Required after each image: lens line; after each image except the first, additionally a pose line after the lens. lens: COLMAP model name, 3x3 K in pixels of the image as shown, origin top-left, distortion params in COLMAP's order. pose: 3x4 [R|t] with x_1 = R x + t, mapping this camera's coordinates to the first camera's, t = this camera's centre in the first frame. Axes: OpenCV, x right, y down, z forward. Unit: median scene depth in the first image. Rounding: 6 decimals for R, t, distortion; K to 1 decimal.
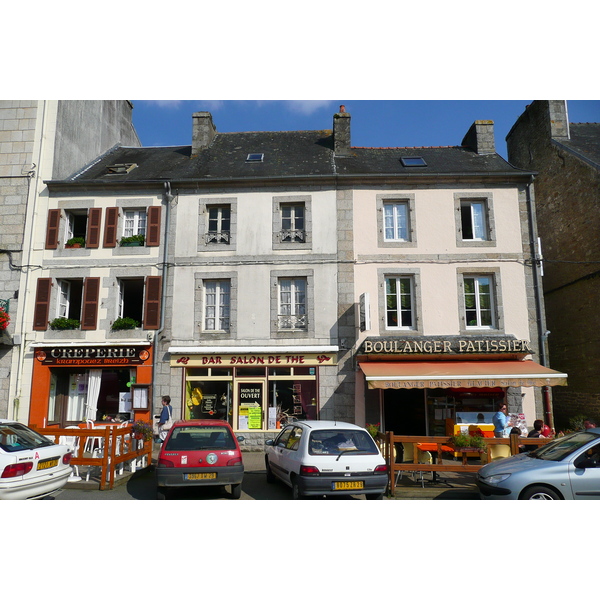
lens RADIAL K [[487.1, 0, 300.0], [0, 487.1, 300.0], [0, 0, 1]] dist [-0.004682, -0.000777]
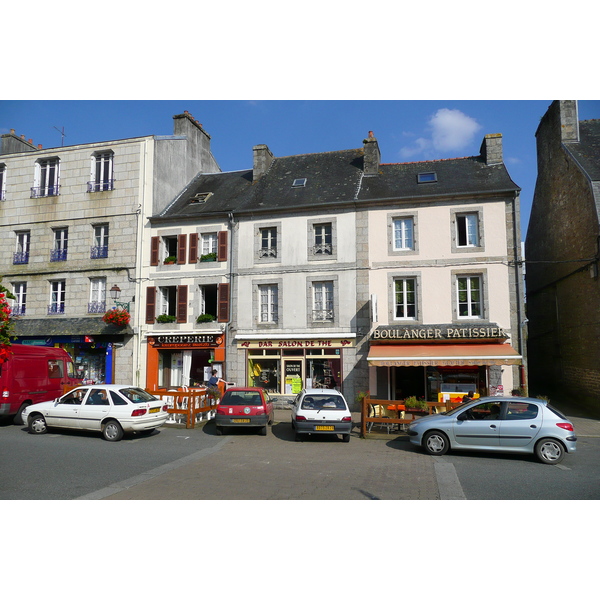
lens RADIAL K [[487.1, 0, 300.0], [0, 487.1, 300.0], [0, 0, 1]] dist [-0.004682, -0.000777]
pose [[0.979110, -0.022953, -0.202032, 0.190842], [0.036560, 0.997288, 0.063882, -0.083156], [0.200018, -0.069934, 0.977293, -0.312397]]
